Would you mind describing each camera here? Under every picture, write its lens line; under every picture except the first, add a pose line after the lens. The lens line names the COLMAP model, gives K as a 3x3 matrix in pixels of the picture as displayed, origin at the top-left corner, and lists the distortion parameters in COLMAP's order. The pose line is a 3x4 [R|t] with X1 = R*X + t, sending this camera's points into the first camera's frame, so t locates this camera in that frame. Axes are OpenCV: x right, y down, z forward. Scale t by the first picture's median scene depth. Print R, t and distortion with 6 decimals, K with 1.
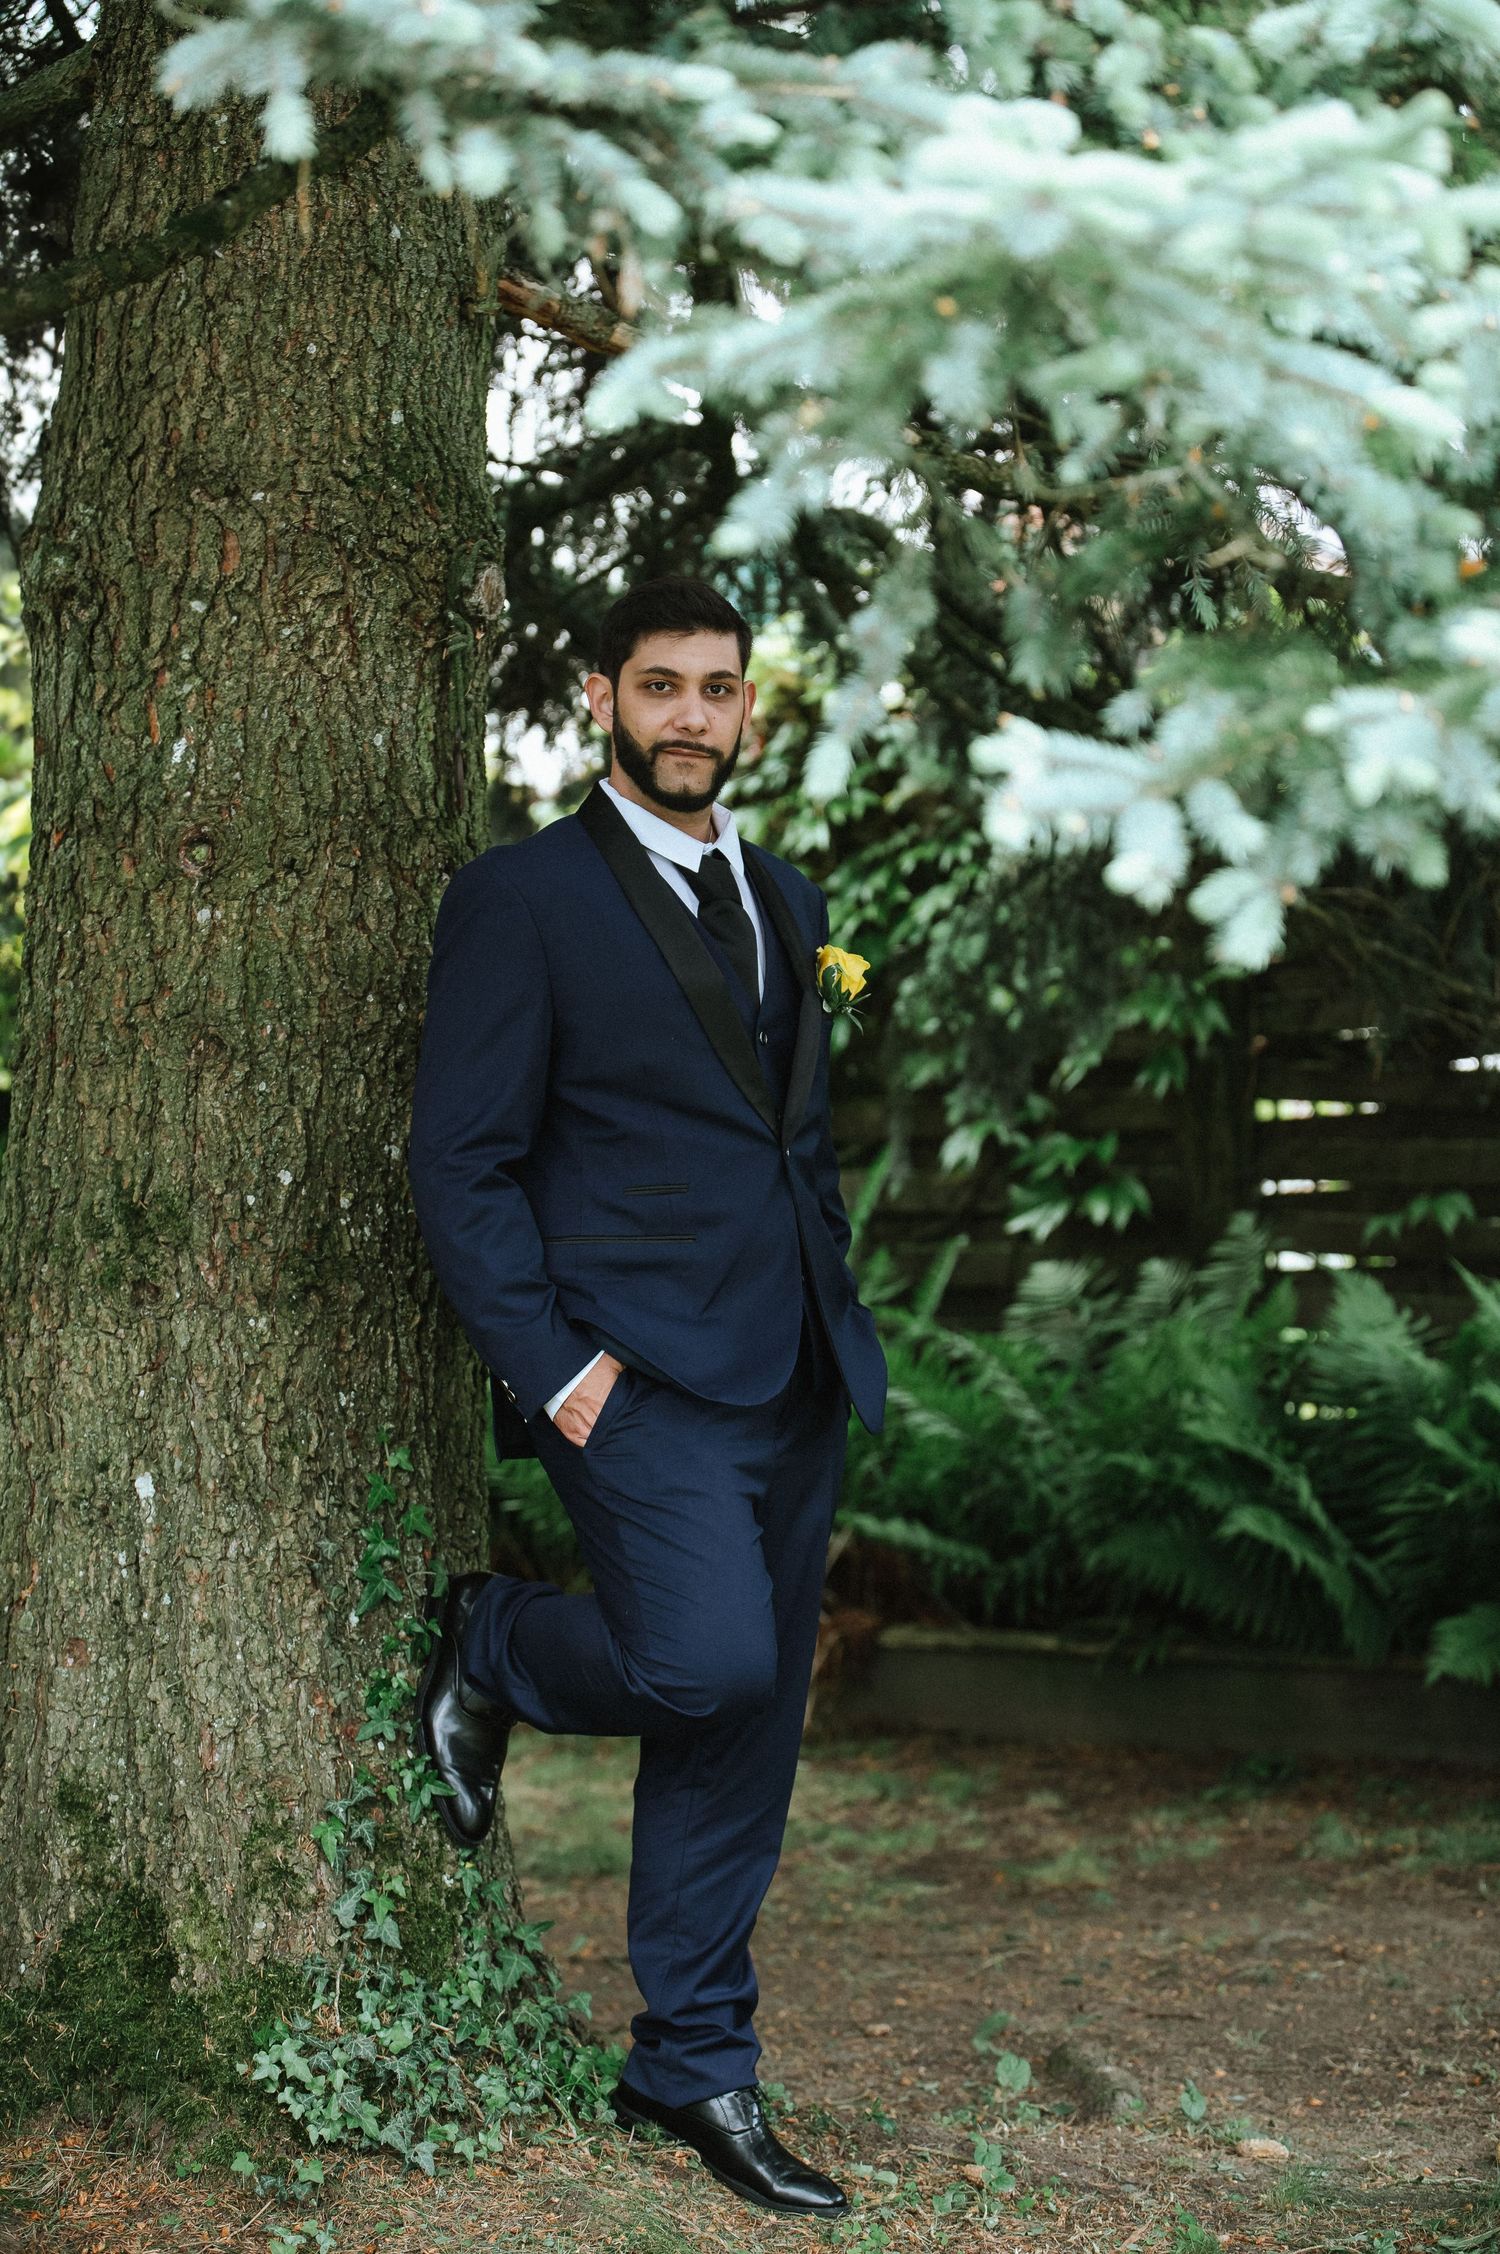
lens RADIAL K [[4974.6, 0, 750.1], [0, 4974.6, 1131.7], [0, 0, 1]] dist [-0.095435, 0.000000]
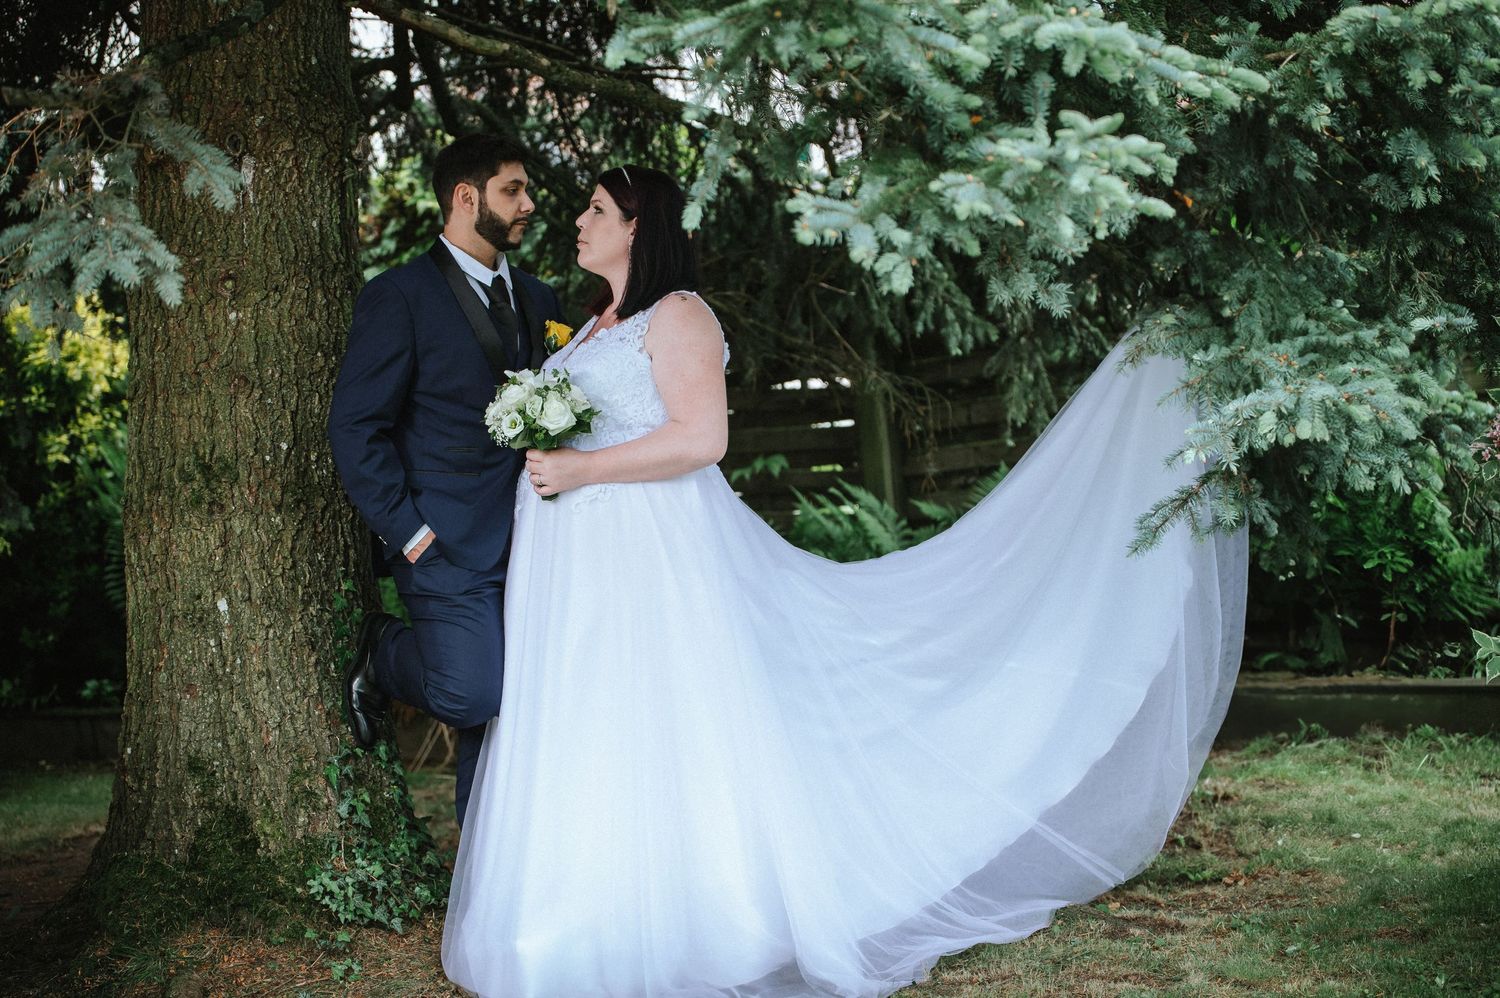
lens RADIAL K [[3078.3, 0, 749.7], [0, 3078.3, 496.7], [0, 0, 1]] dist [-0.231000, 0.000000]
pose [[0.981736, -0.047062, 0.184335, -0.138136], [0.045862, 0.998890, 0.010769, 0.024948], [-0.184637, -0.002118, 0.982804, -0.231823]]
